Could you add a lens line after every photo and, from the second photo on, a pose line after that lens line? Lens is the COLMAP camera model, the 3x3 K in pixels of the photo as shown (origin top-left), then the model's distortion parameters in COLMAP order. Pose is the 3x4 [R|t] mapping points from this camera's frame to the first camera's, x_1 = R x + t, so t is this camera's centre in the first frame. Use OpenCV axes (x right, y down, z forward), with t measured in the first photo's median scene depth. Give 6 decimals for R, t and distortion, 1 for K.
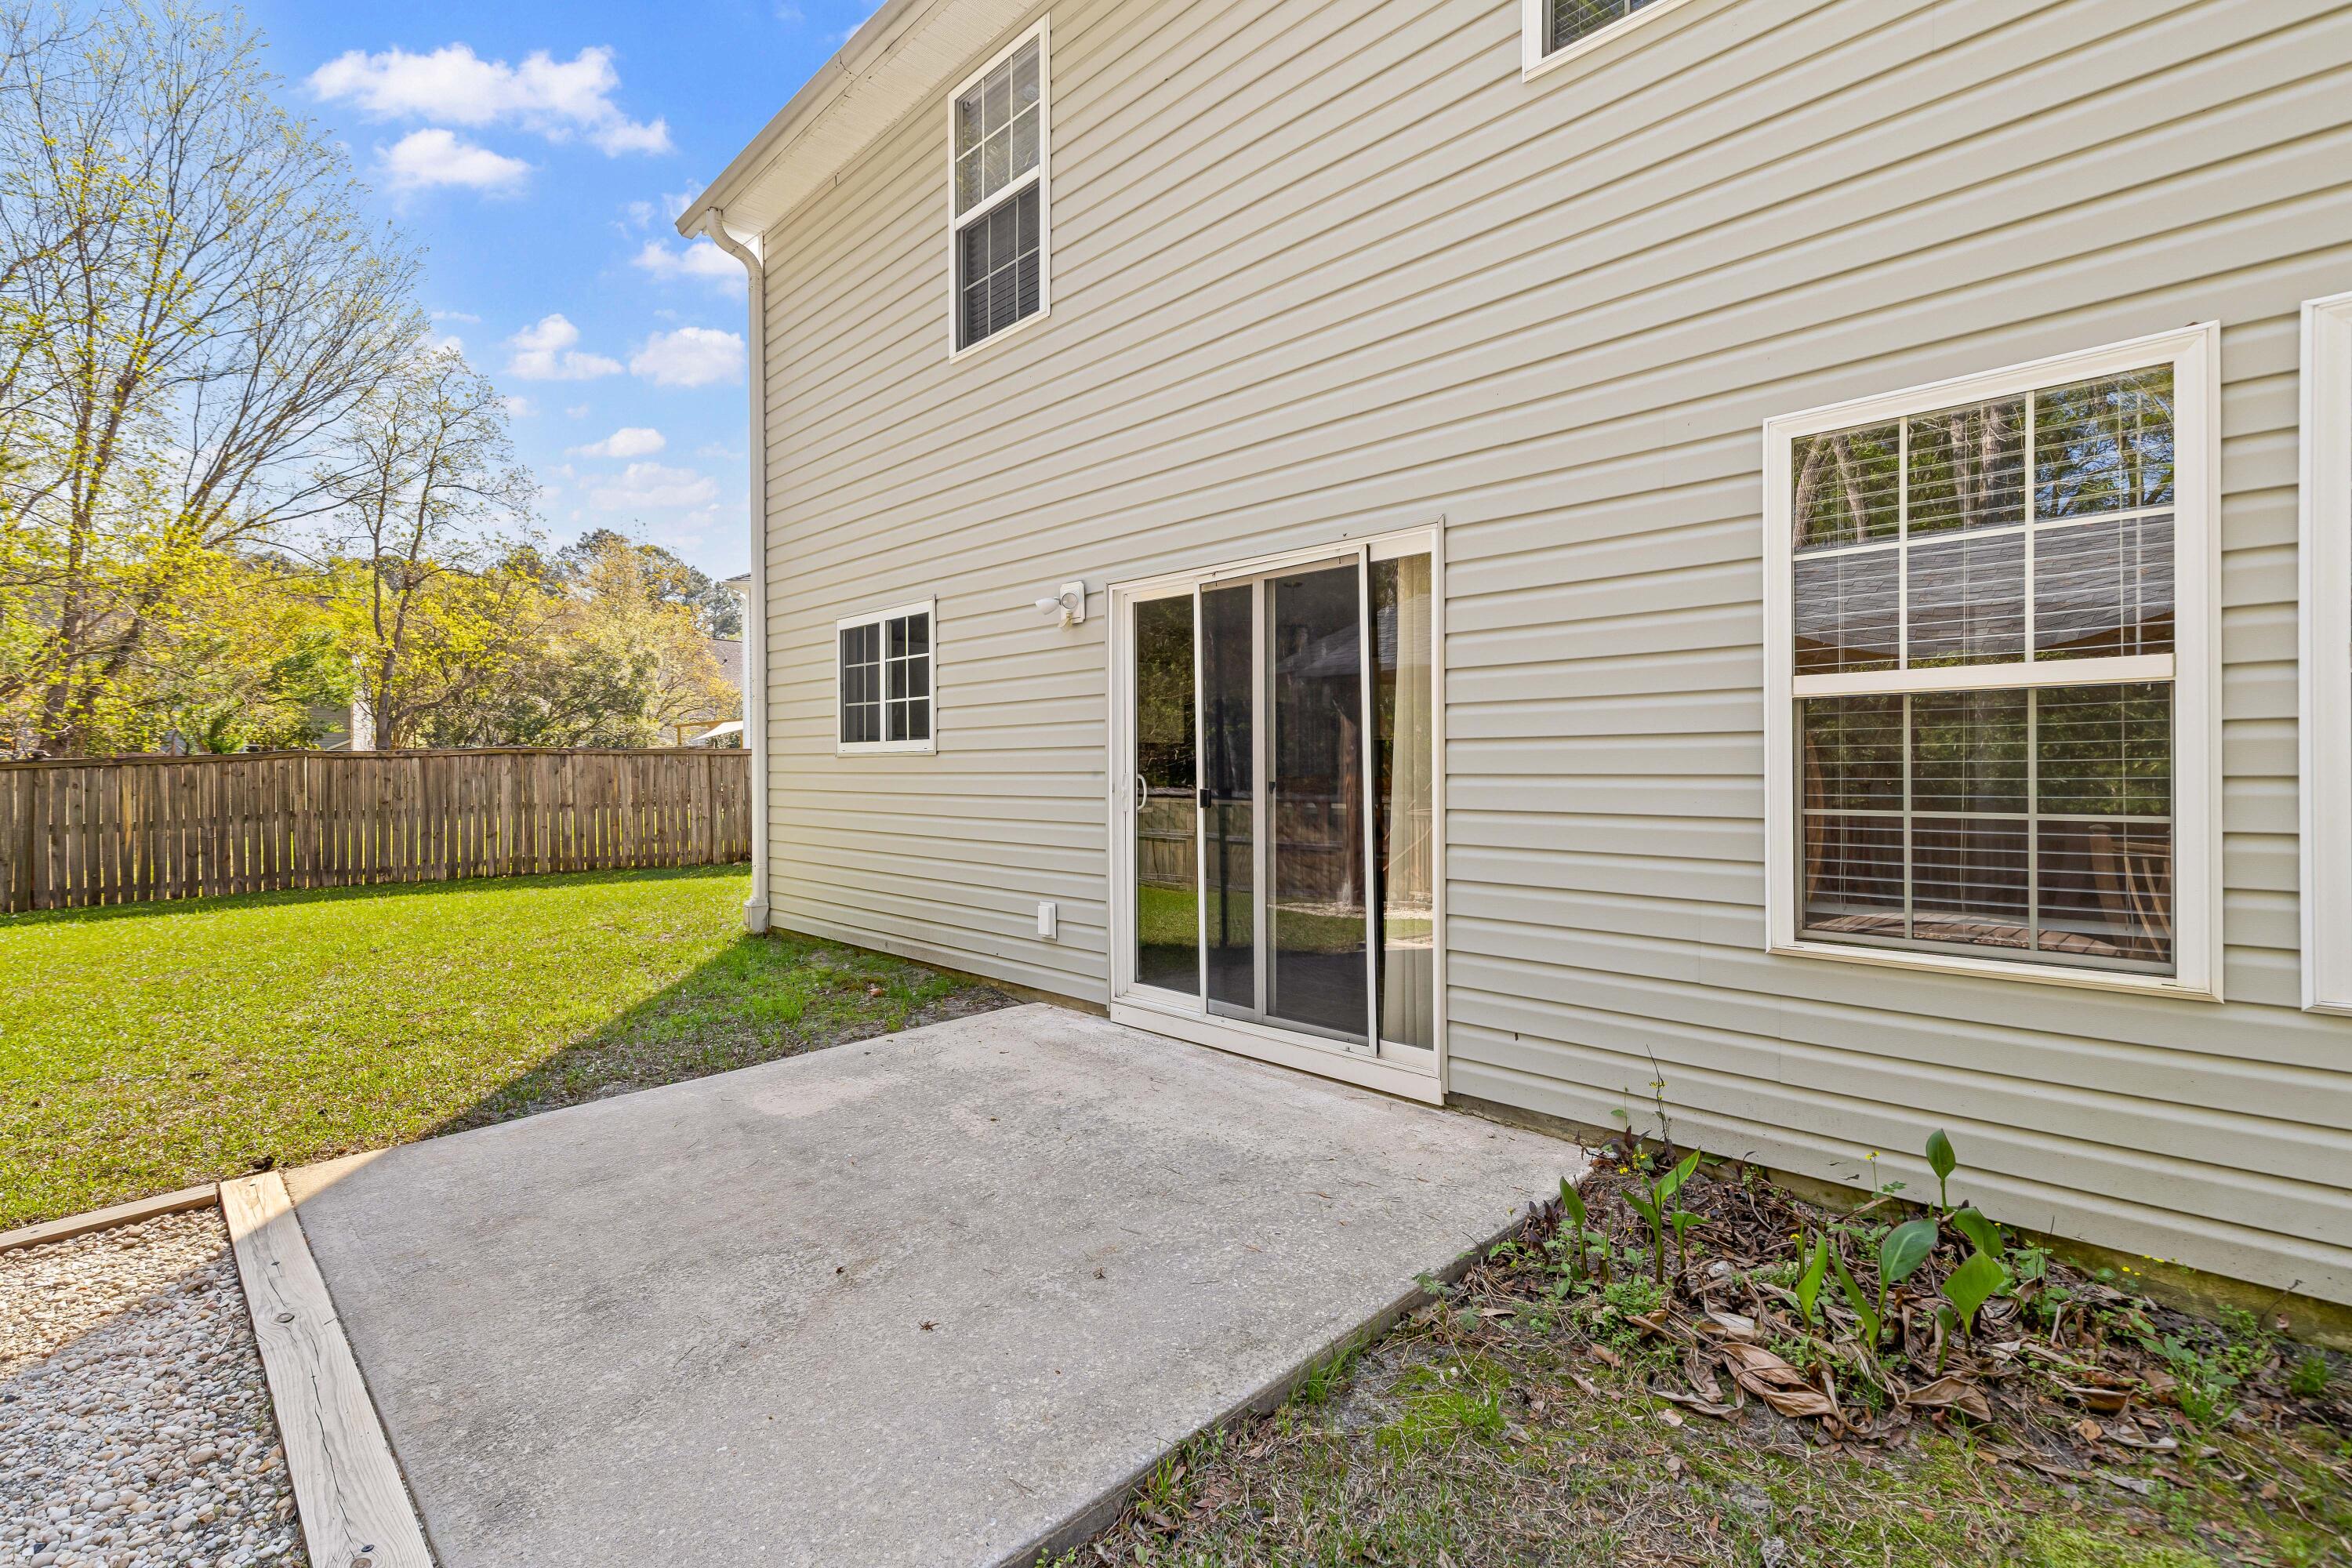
lens RADIAL K [[1057.2, 0, 1174.8], [0, 1057.2, 772.0], [0, 0, 1]] dist [0.008316, -0.001039]
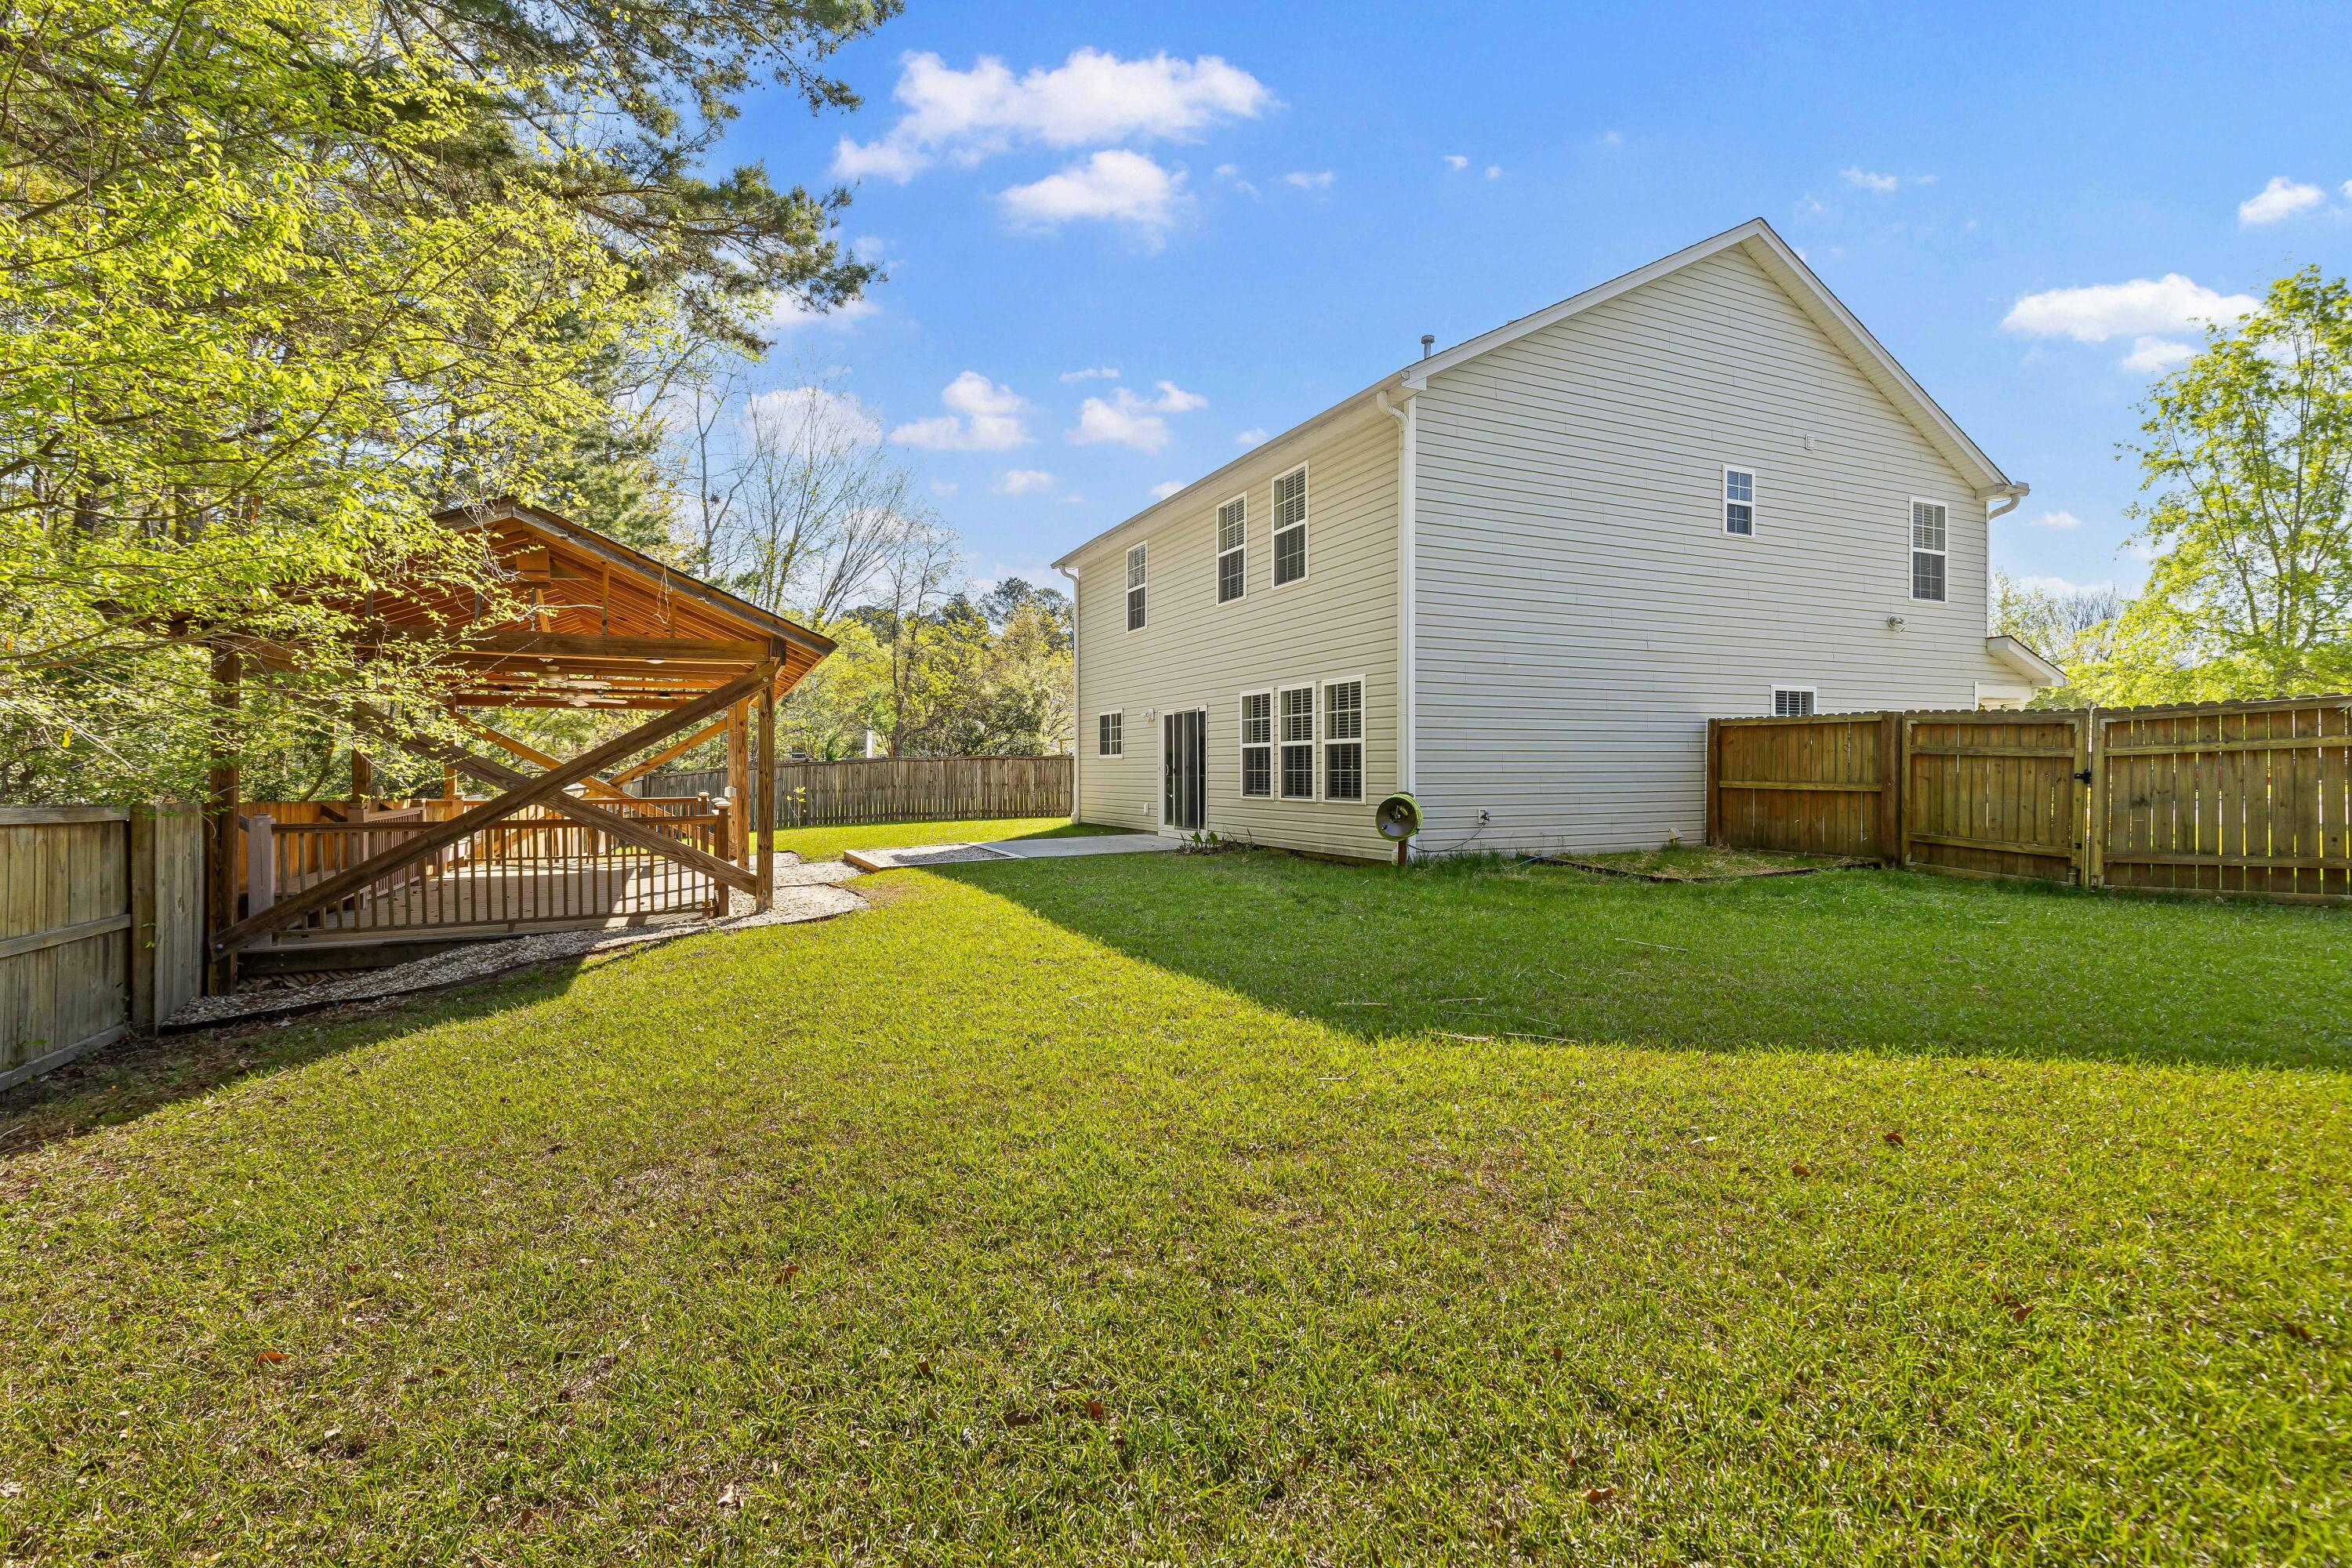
lens RADIAL K [[1057.2, 0, 1174.5], [0, 1057.2, 777.7], [0, 0, 1]] dist [0.008316, -0.001039]
pose [[0.942901, 0.007482, -0.332989, 0.168675], [-0.007275, 0.999972, 0.001867, 0.005155], [0.332994, 0.000662, 0.942929, -0.331969]]
